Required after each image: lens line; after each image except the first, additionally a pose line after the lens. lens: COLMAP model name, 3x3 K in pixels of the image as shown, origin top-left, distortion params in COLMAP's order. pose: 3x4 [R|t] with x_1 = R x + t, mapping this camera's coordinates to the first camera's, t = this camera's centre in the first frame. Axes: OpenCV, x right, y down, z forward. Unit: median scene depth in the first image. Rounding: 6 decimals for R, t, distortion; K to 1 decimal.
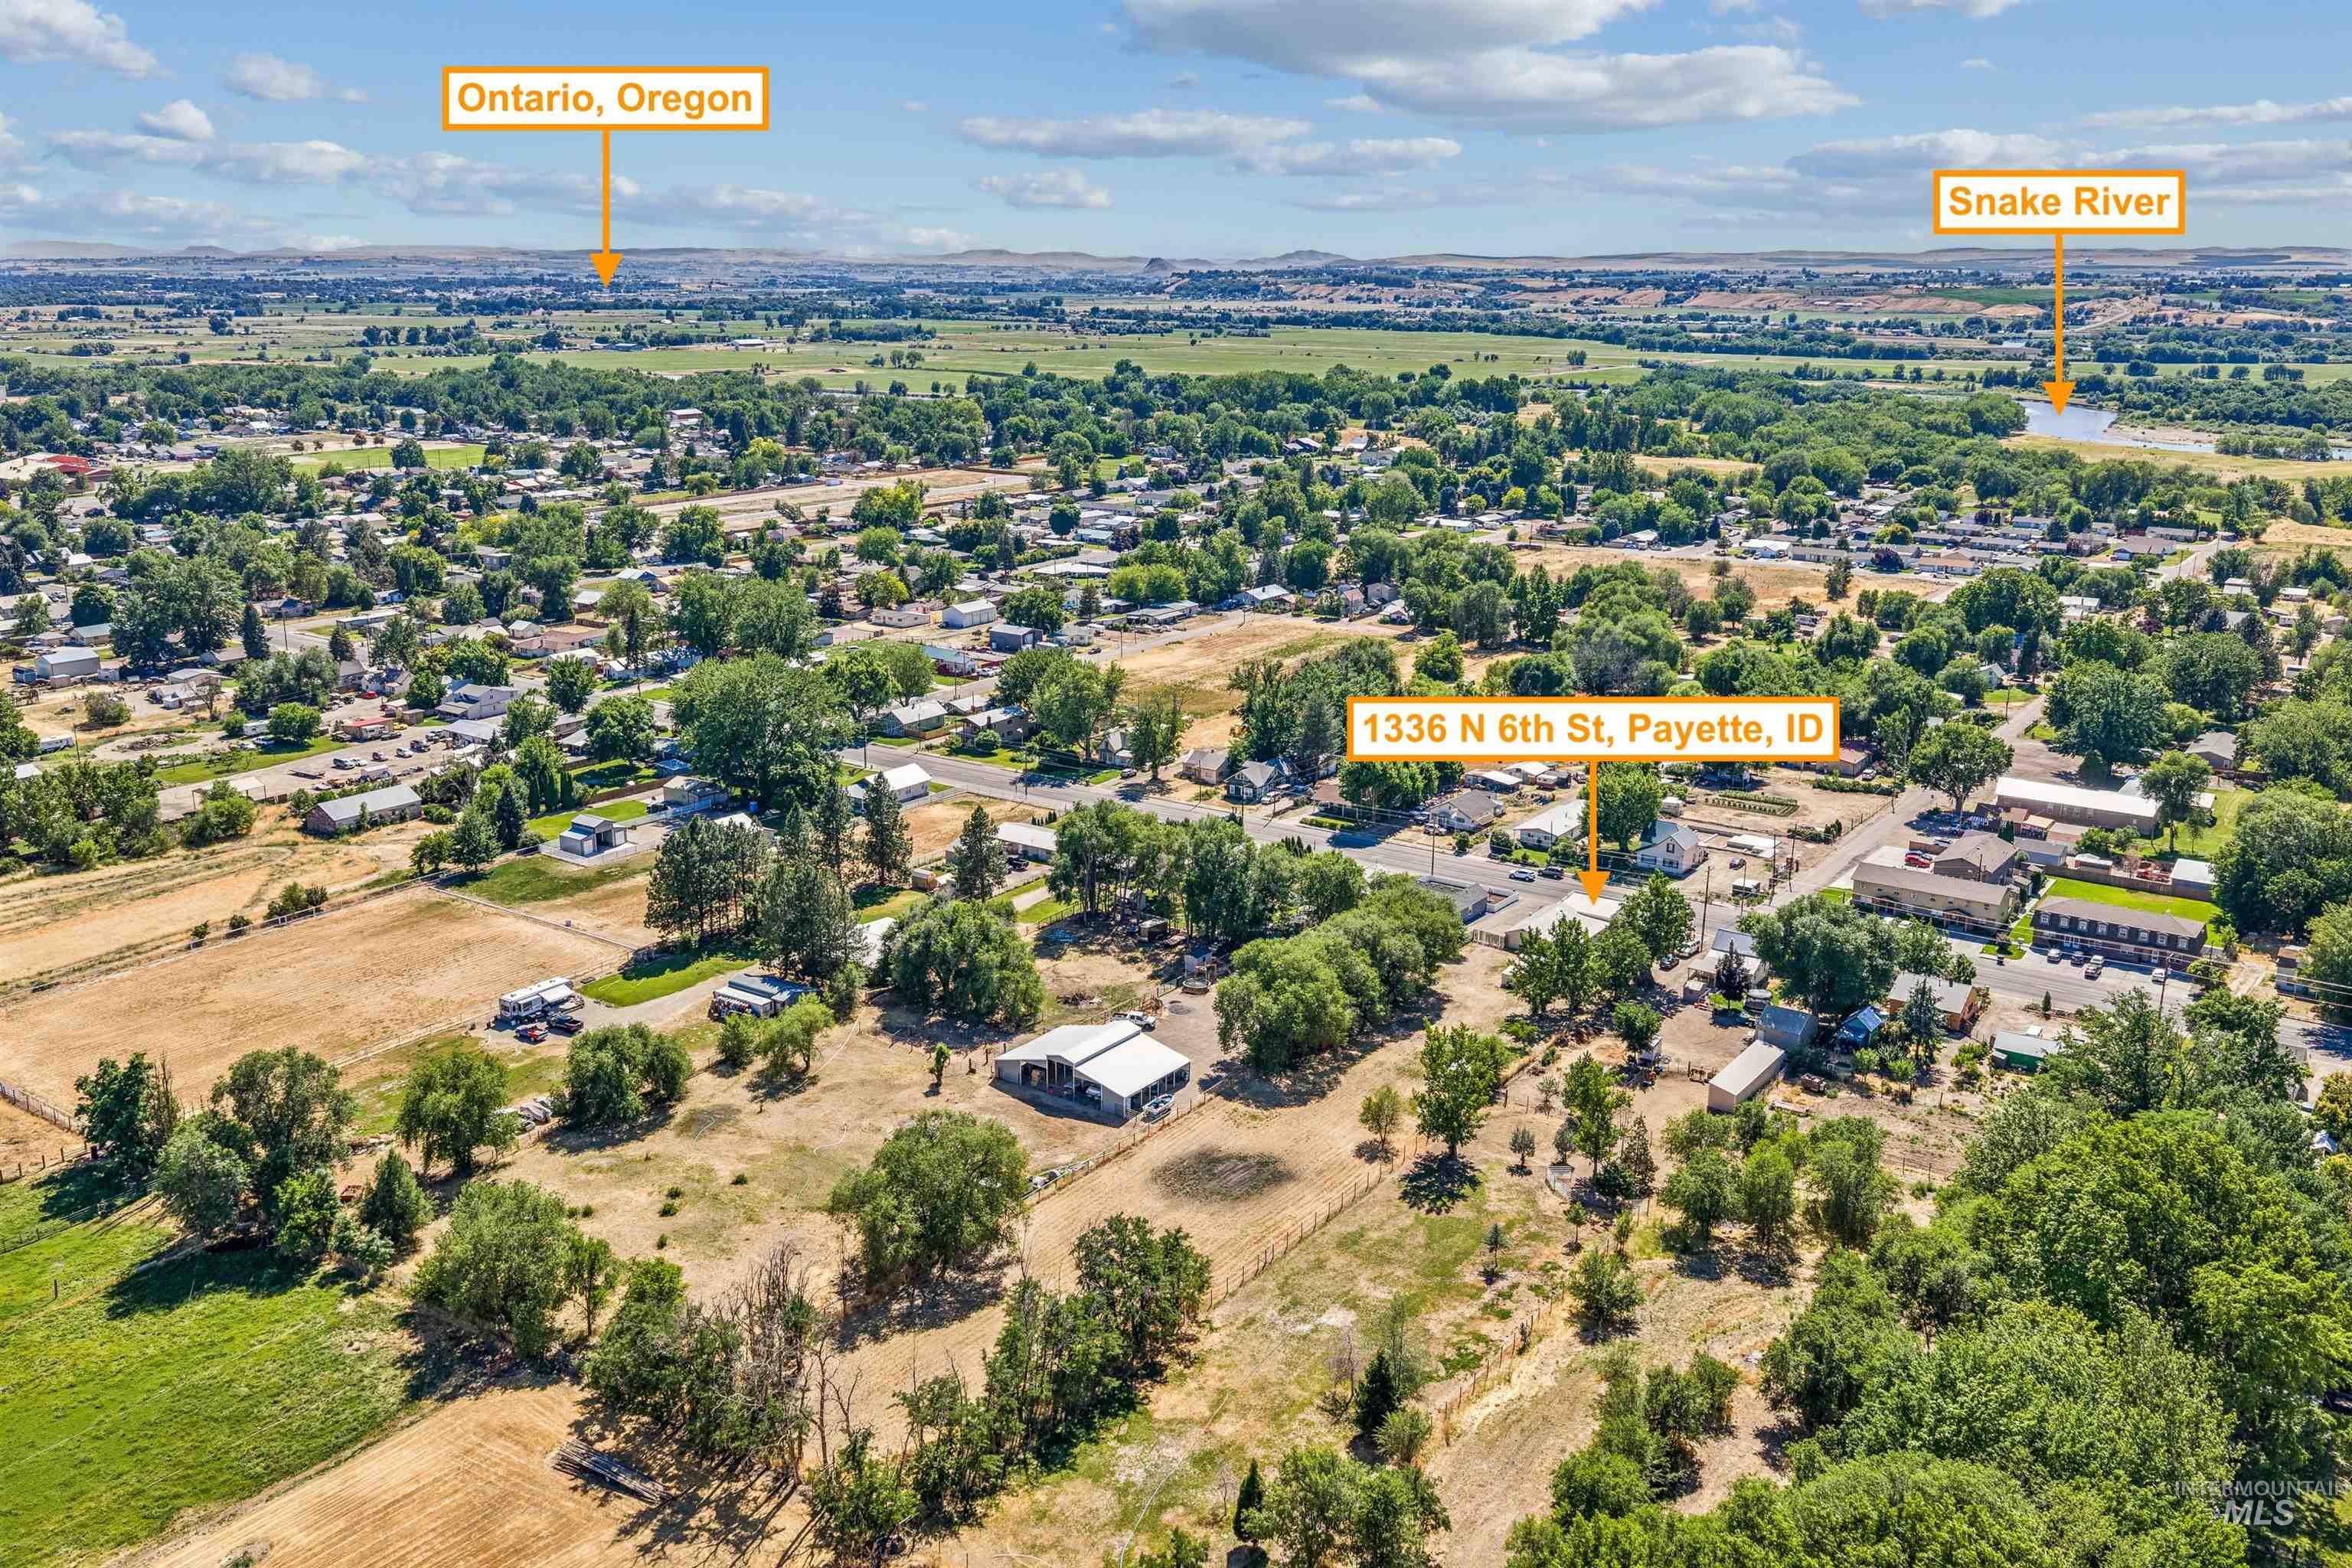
lens RADIAL K [[1917.6, 0, 1176.0], [0, 1917.6, 784.0], [0, 0, 1]] dist [0.006317, -0.002231]
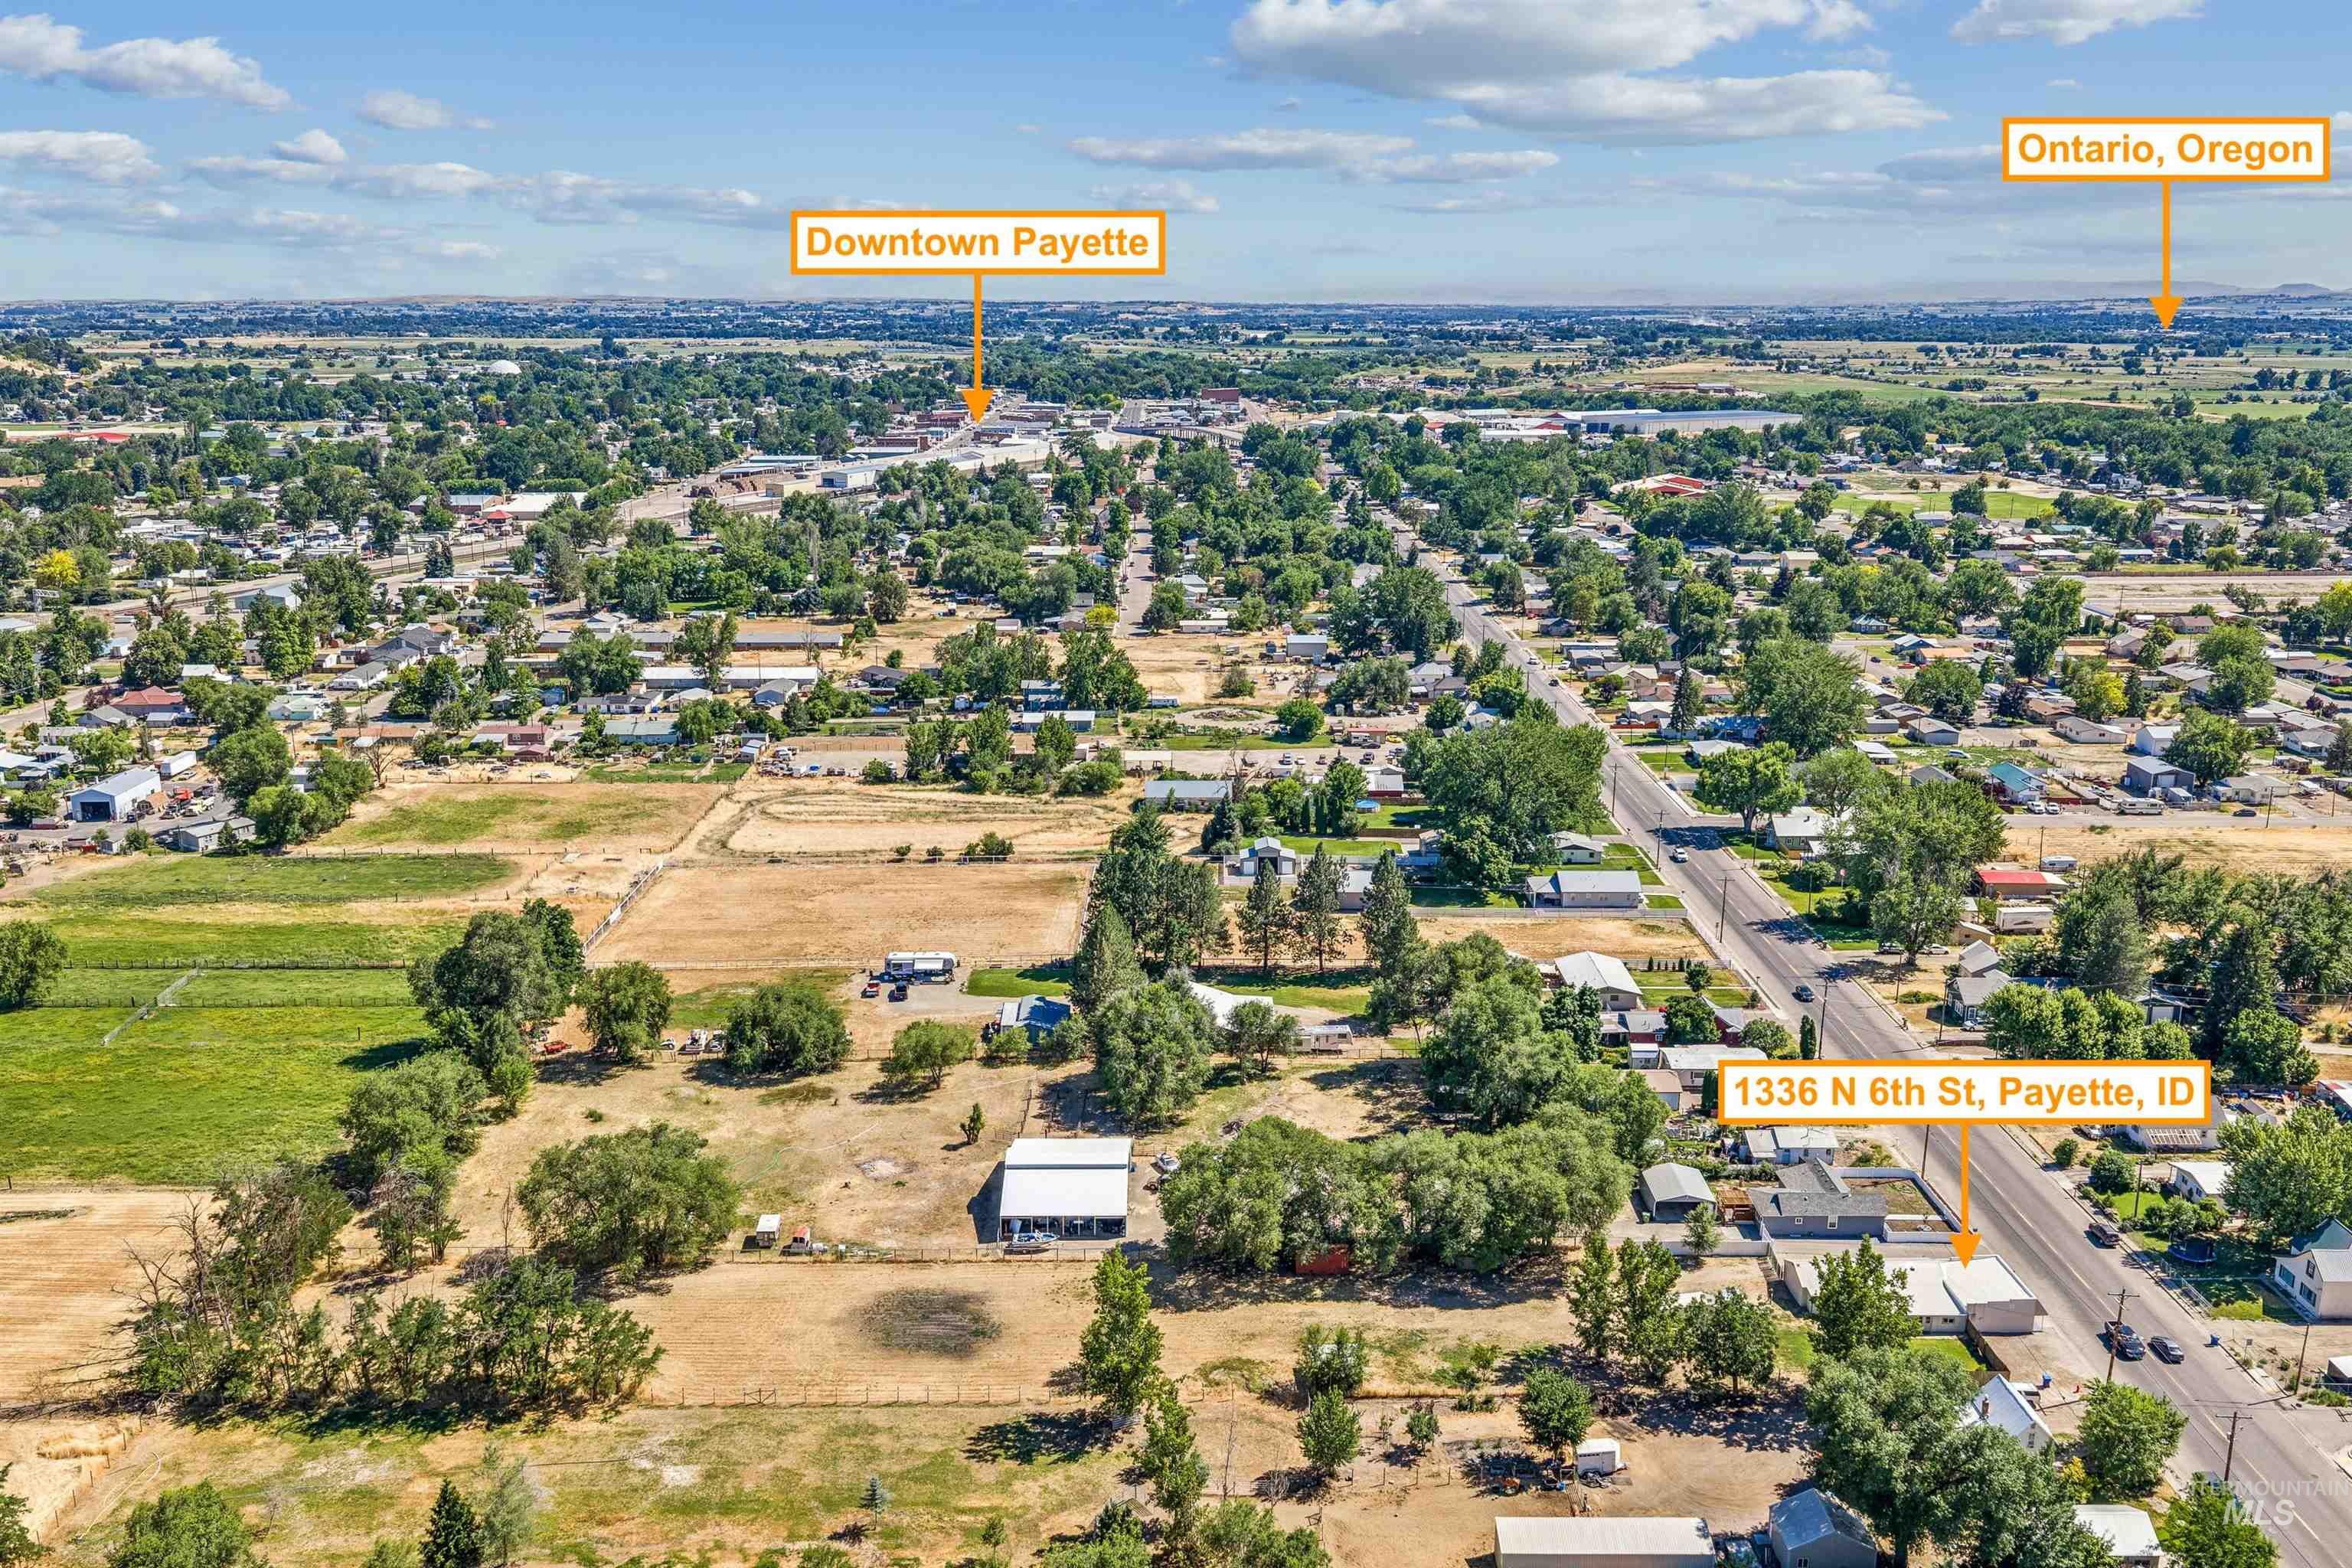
lens RADIAL K [[1917.6, 0, 1176.0], [0, 1917.6, 784.0], [0, 0, 1]] dist [0.006317, -0.002231]
pose [[0.590430, 0.191572, -0.784024, 0.537374], [-0.206406, 0.974958, 0.082786, -0.100716], [0.780250, 0.112948, 0.615186, 0.362039]]
